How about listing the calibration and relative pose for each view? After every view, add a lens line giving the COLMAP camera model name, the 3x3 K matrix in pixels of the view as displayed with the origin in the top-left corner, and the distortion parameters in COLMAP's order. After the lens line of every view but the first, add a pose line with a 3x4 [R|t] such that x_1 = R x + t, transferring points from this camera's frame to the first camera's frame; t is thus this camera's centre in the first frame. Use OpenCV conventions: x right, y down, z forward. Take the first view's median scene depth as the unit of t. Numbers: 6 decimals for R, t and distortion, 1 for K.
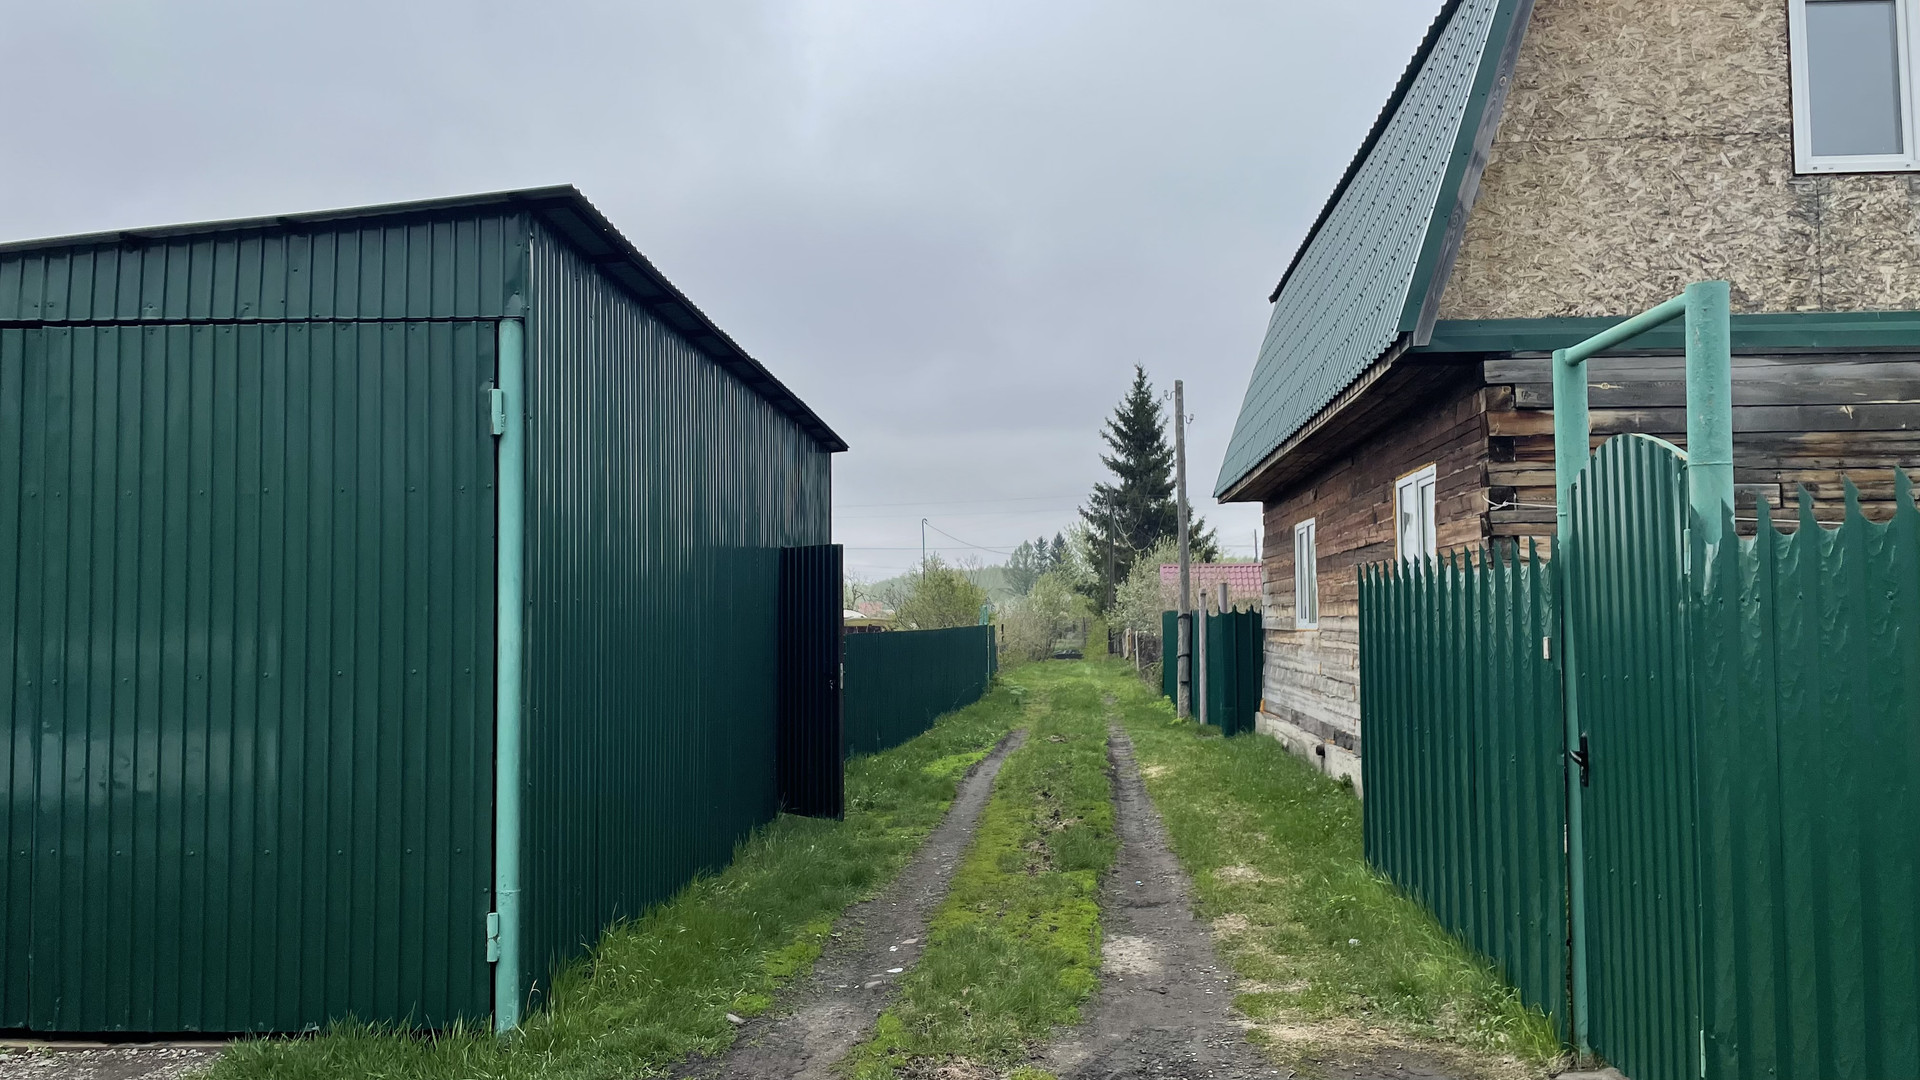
lens RADIAL K [[1448.4, 0, 960.8], [0, 1448.4, 548.6], [0, 0, 1]] dist [0.093640, -0.115351]
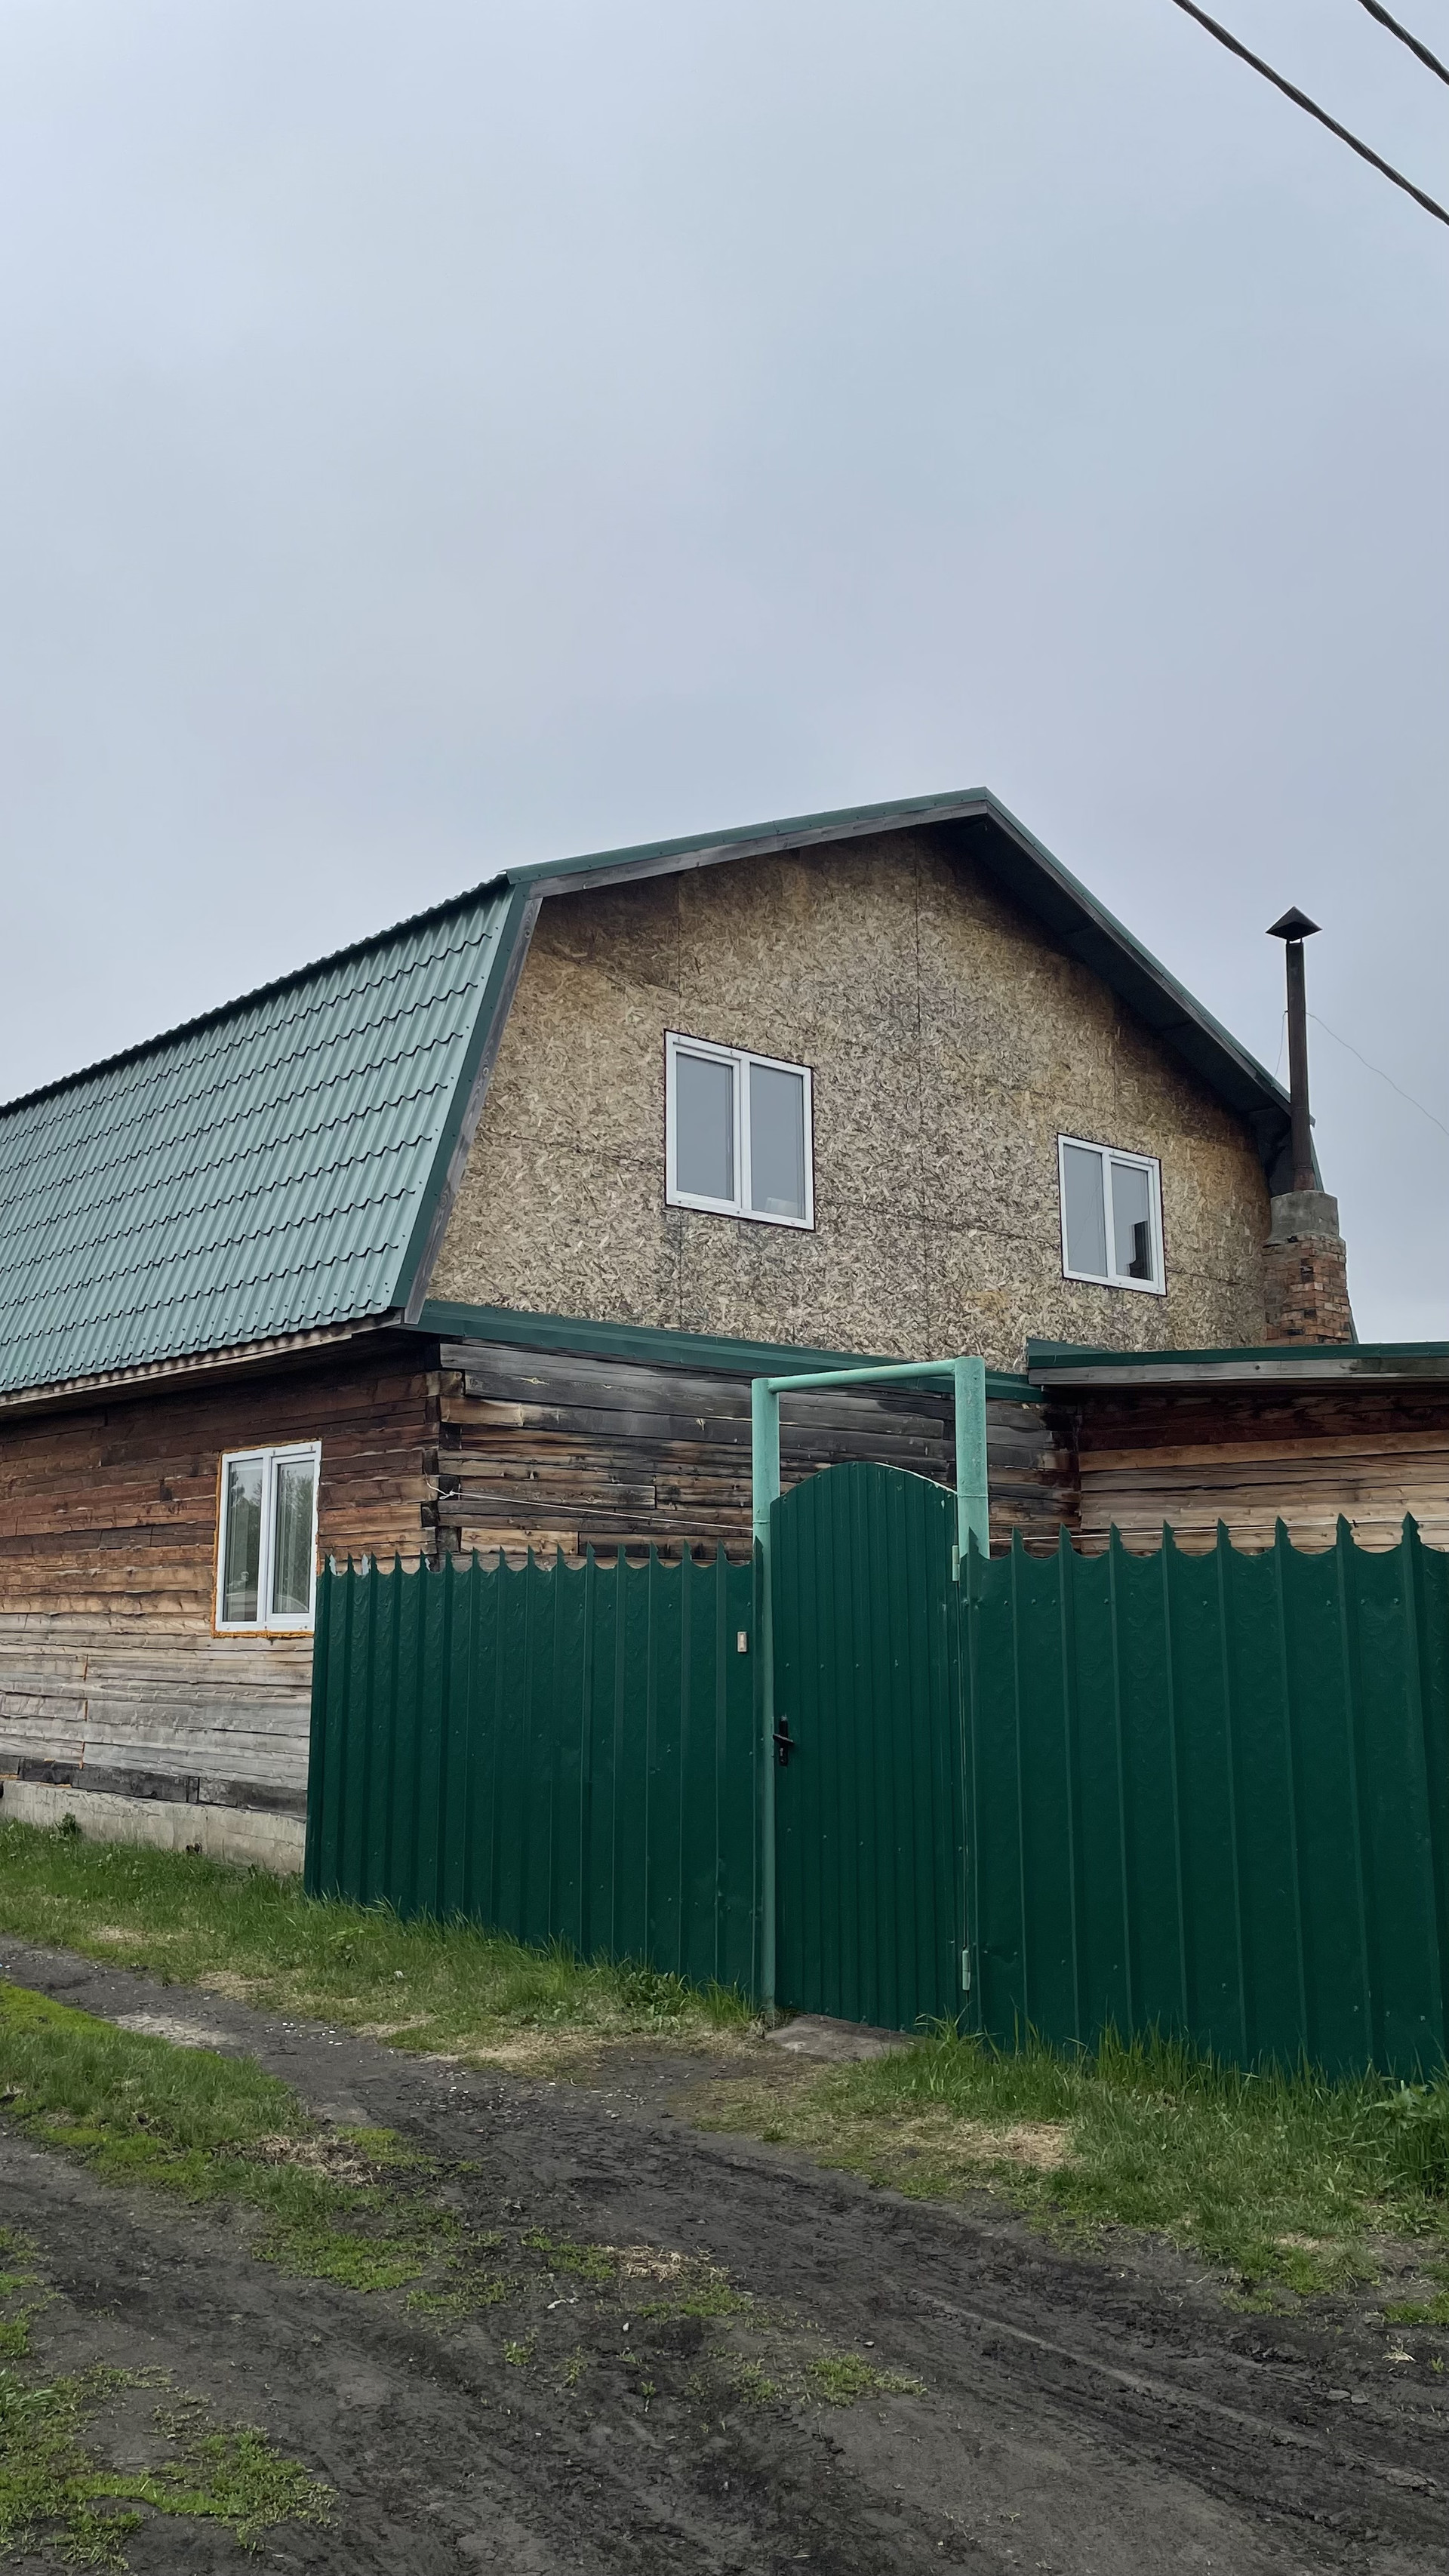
lens RADIAL K [[1943.2, 0, 720.6], [0, 1943.2, 1277.5], [0, 0, 1]] dist [0.093640, -0.115351]
pose [[0.675855, 0.124702, 0.726408, -0.456349], [-0.036222, 0.990012, -0.136253, -0.002867], [-0.736144, 0.065776, 0.673622, -0.005420]]
